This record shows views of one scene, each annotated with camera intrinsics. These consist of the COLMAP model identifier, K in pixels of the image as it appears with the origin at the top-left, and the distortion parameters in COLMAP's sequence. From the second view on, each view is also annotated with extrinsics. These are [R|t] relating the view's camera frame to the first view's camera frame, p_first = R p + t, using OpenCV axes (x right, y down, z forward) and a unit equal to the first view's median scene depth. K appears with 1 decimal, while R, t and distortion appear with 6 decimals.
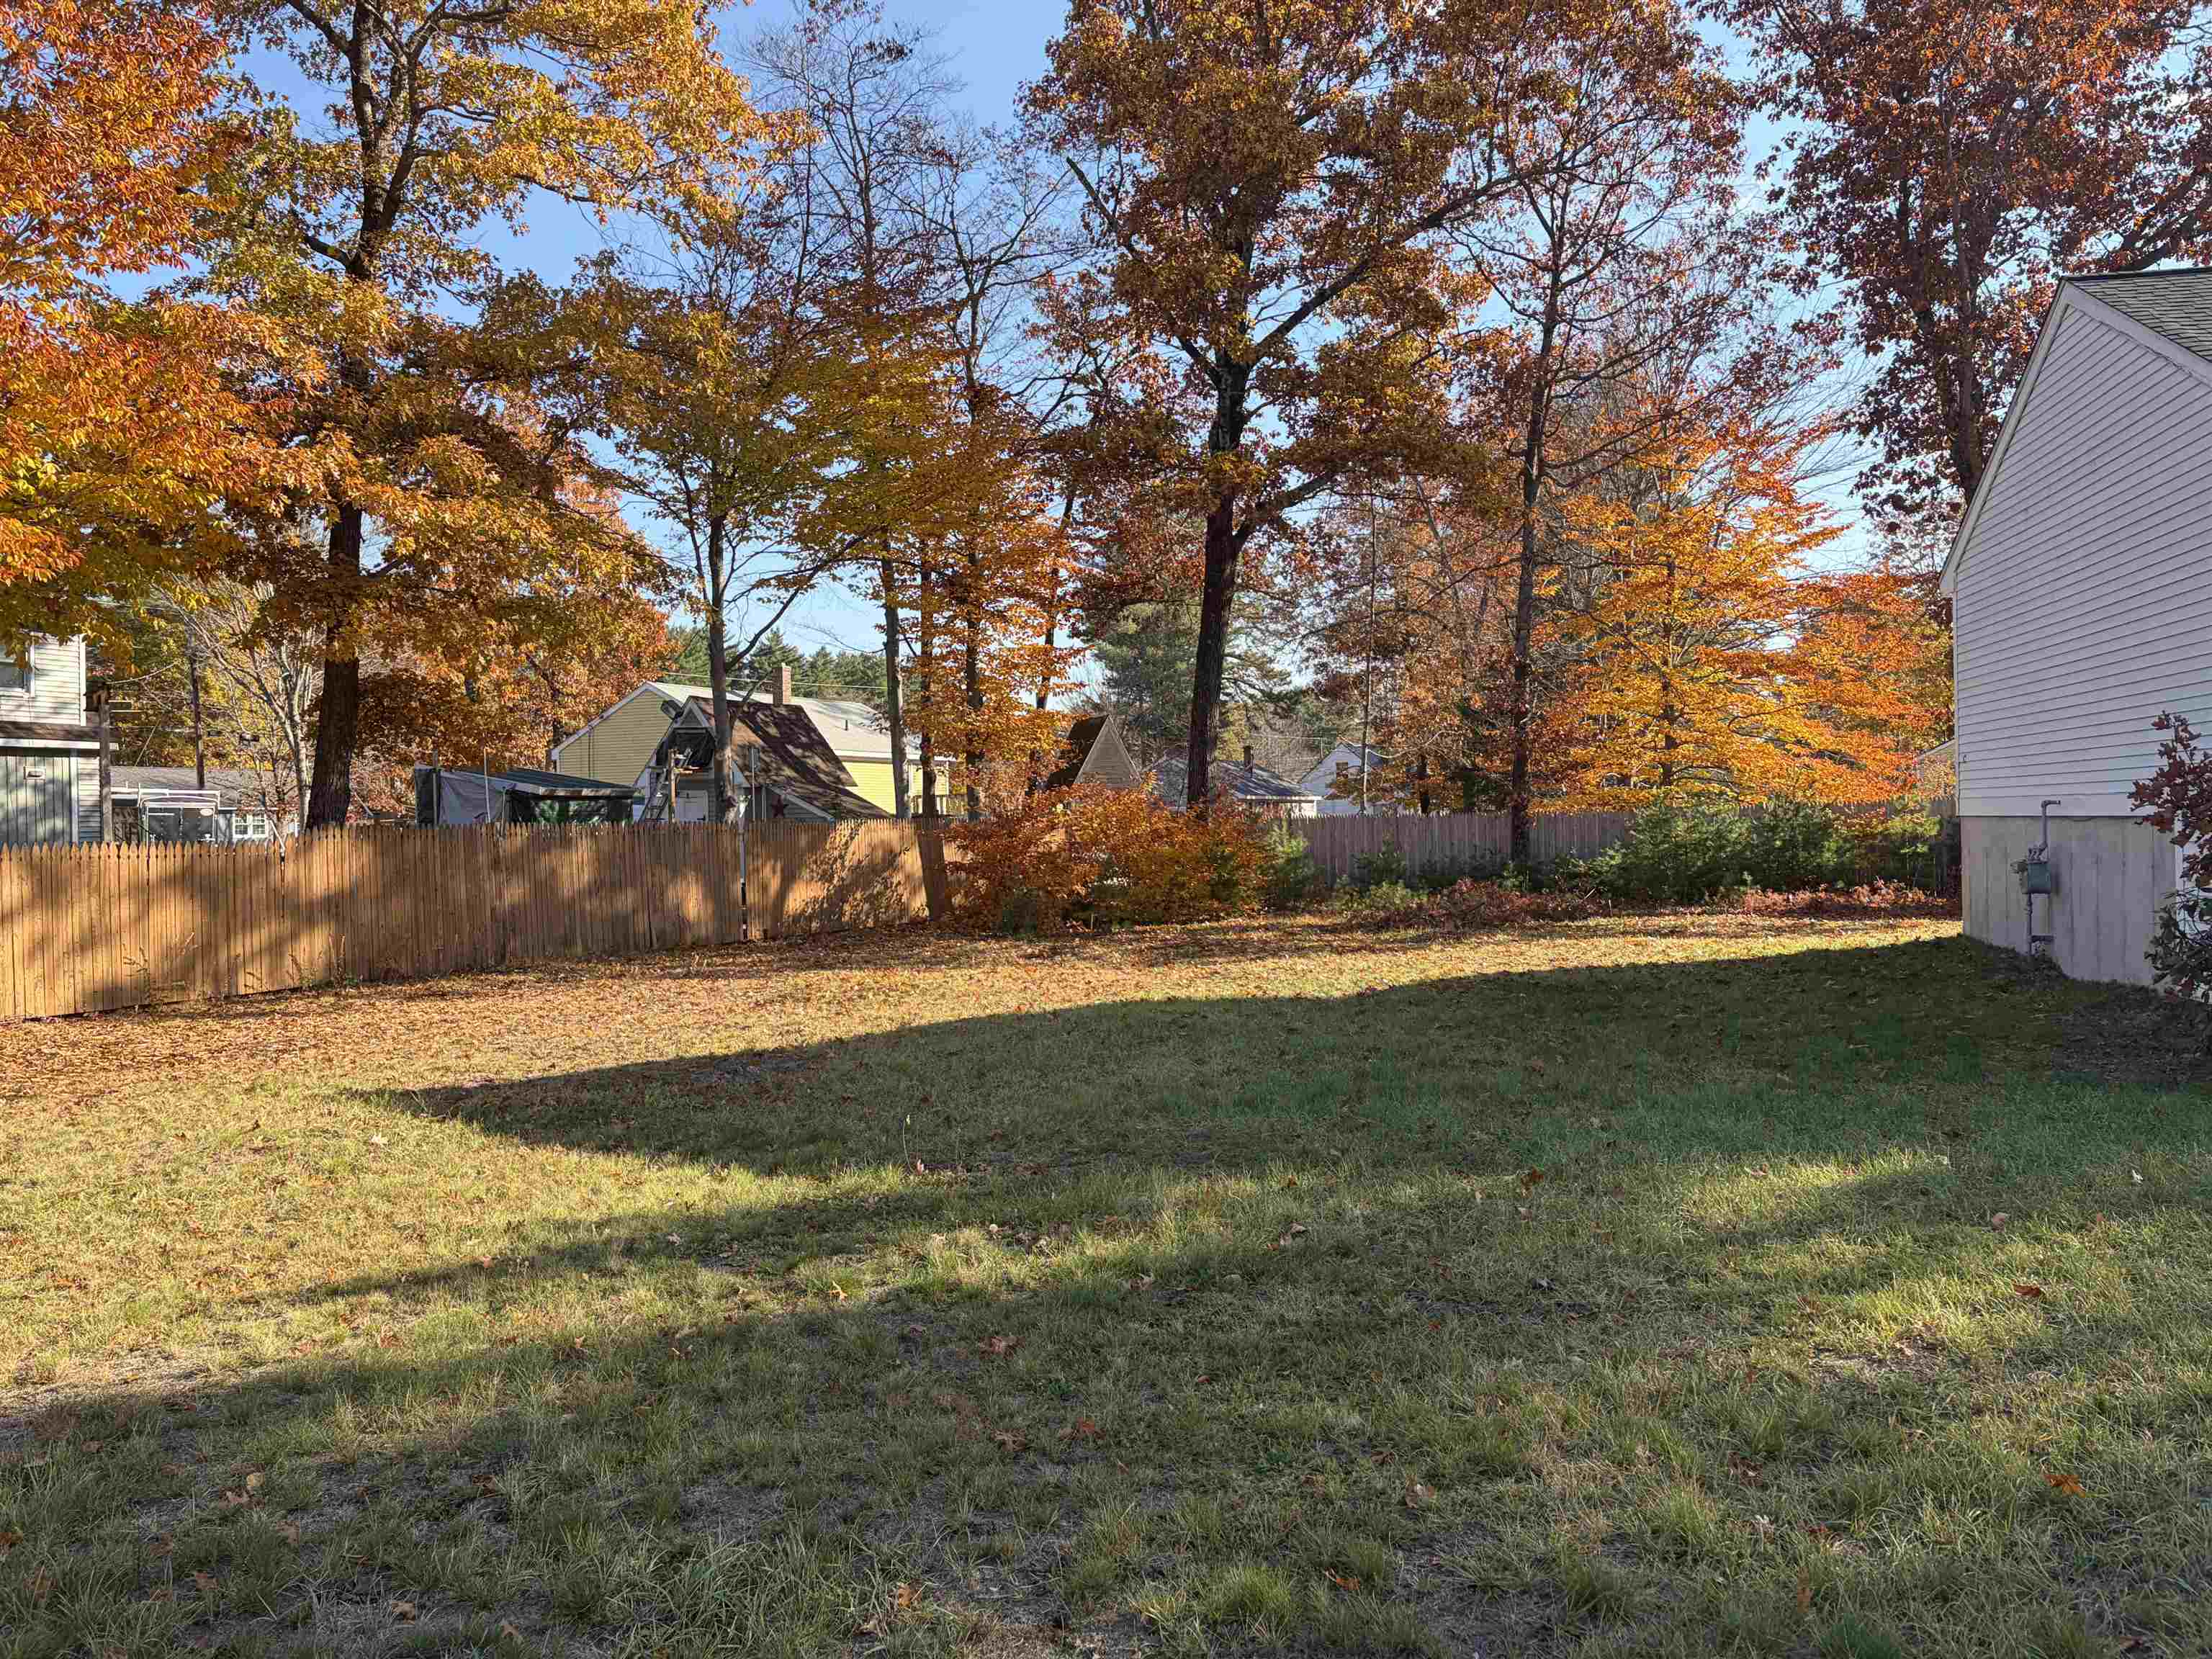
lens RADIAL K [[1664.9, 0, 1104.9], [0, 1664.9, 827.7], [0, 0, 1]] dist [0.013742, -0.008800]
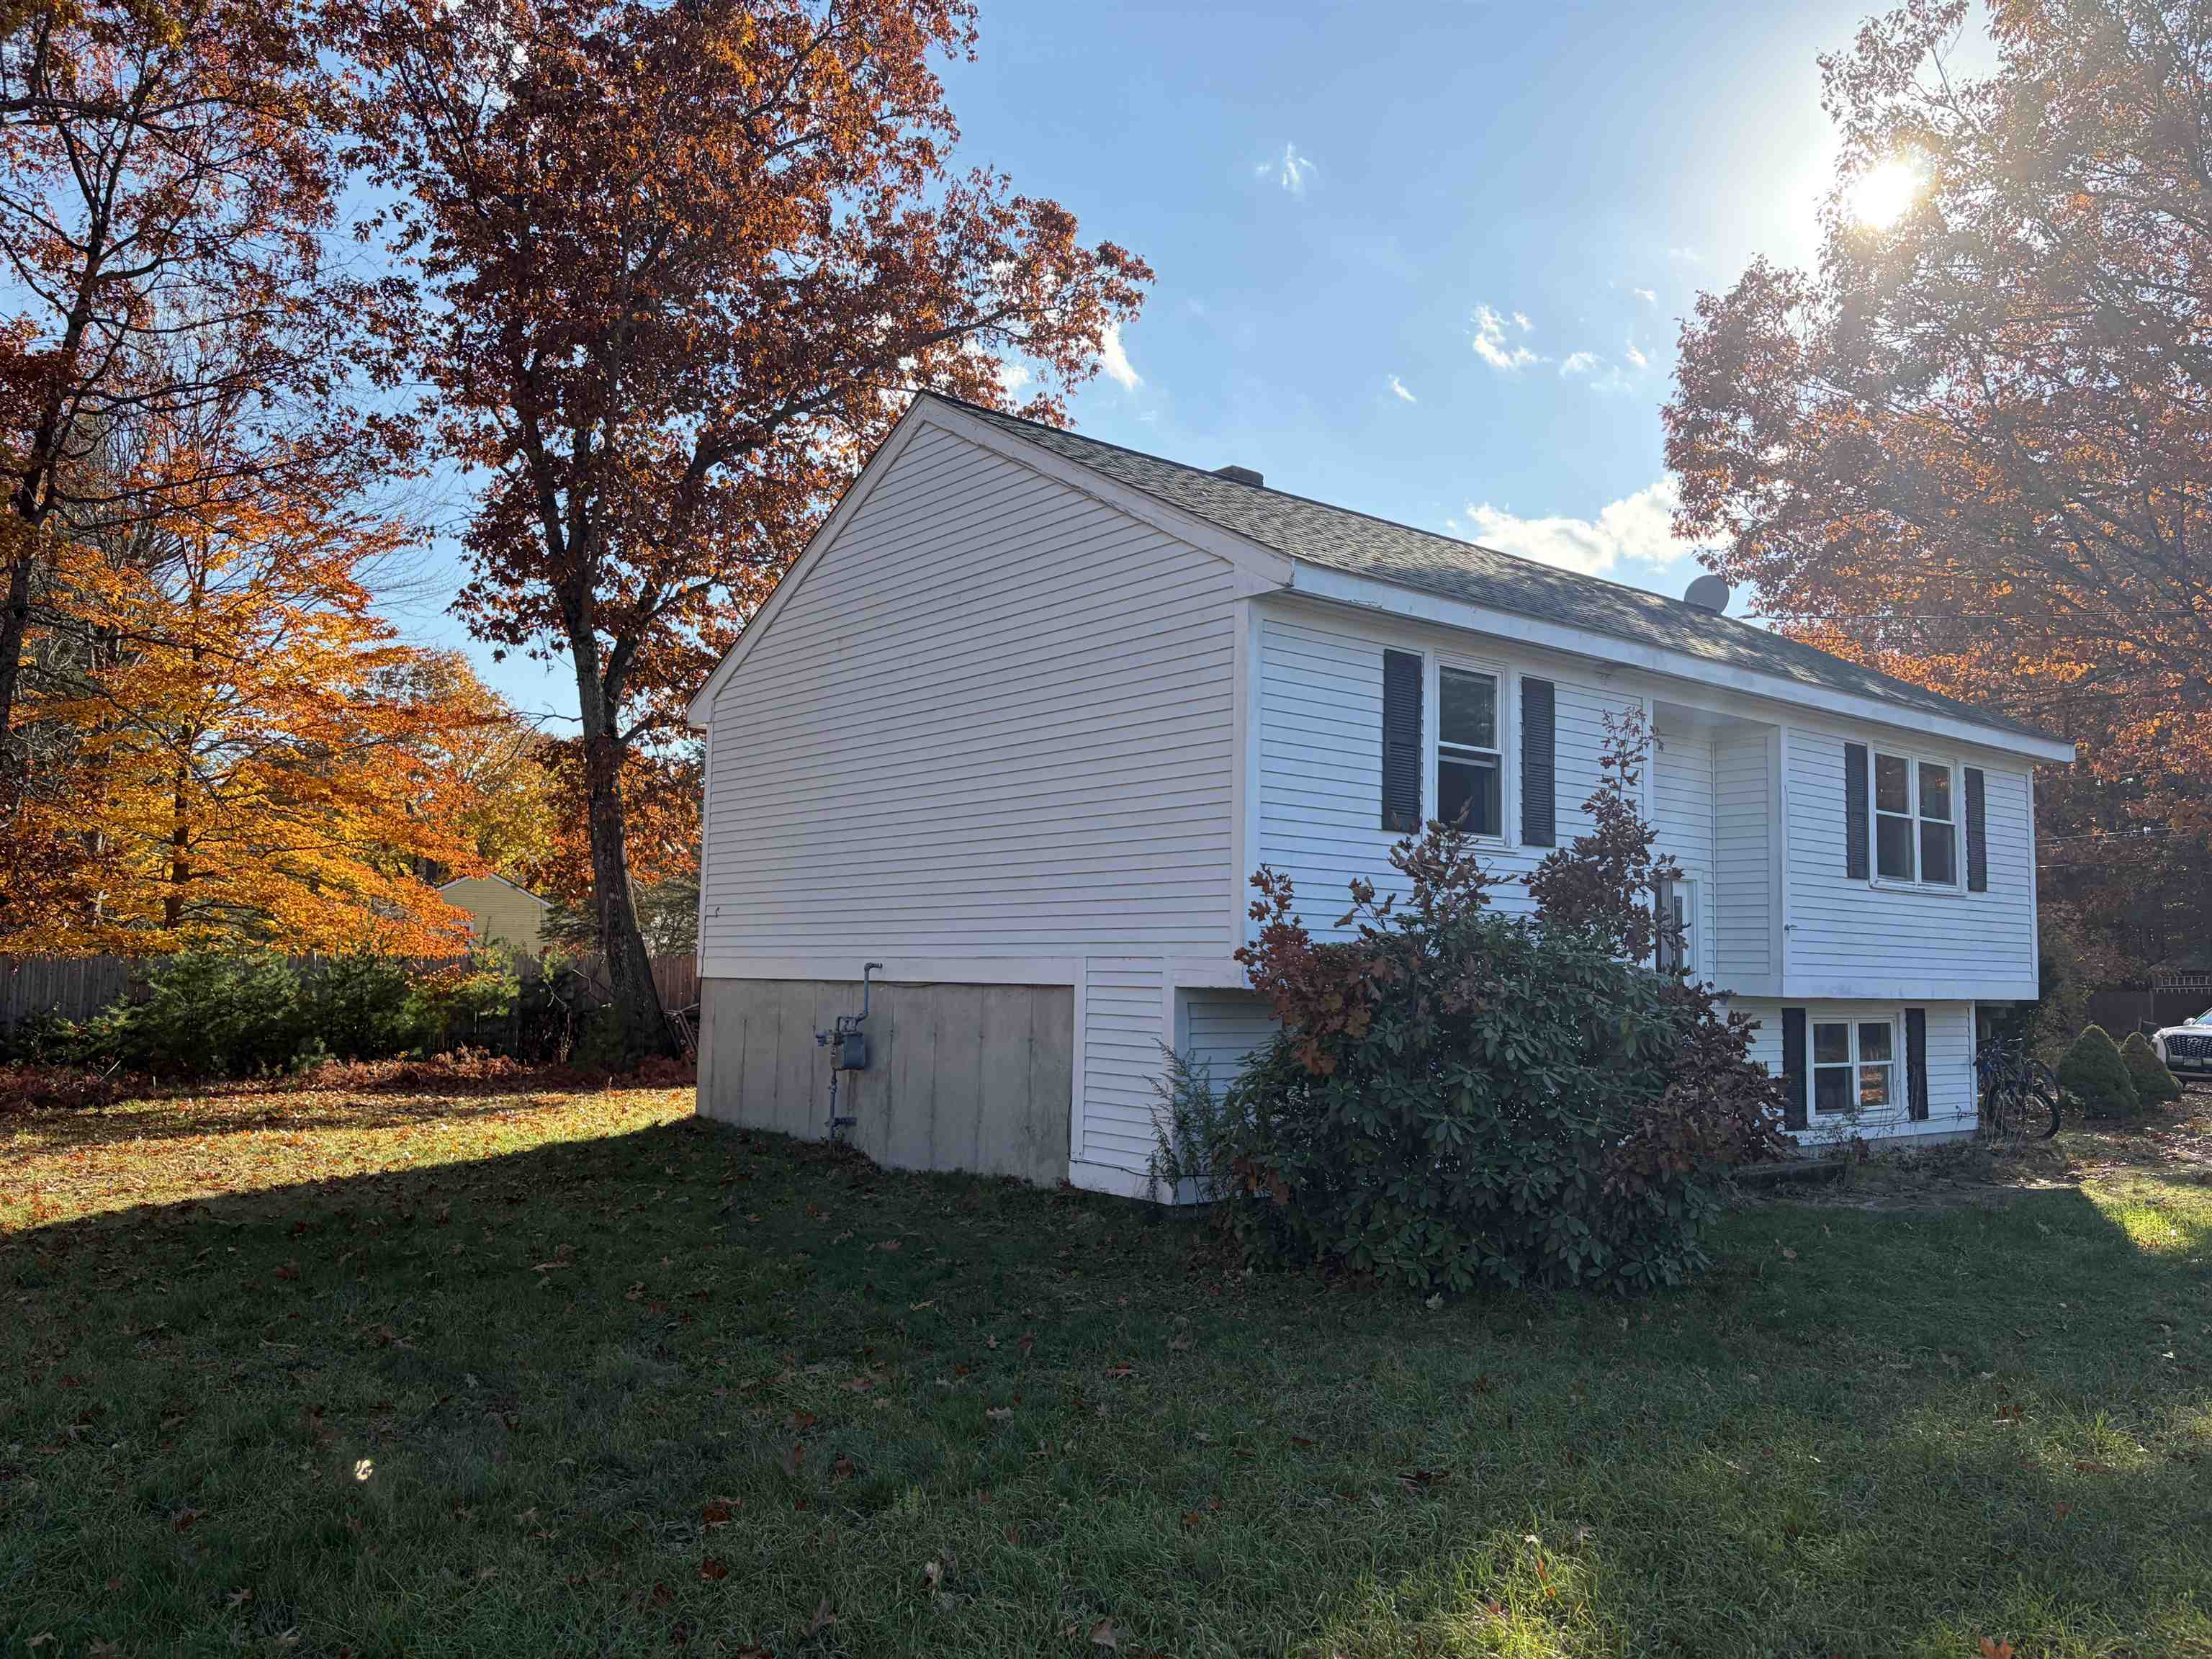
lens RADIAL K [[1664.9, 0, 1109.9], [0, 1664.9, 833.0], [0, 0, 1]] dist [0.013742, -0.008800]
pose [[0.611996, 0.097055, 0.784883, -0.026783], [-0.025760, 0.994361, -0.102873, 0.001112], [-0.790441, 0.042739, 0.611045, 0.177147]]
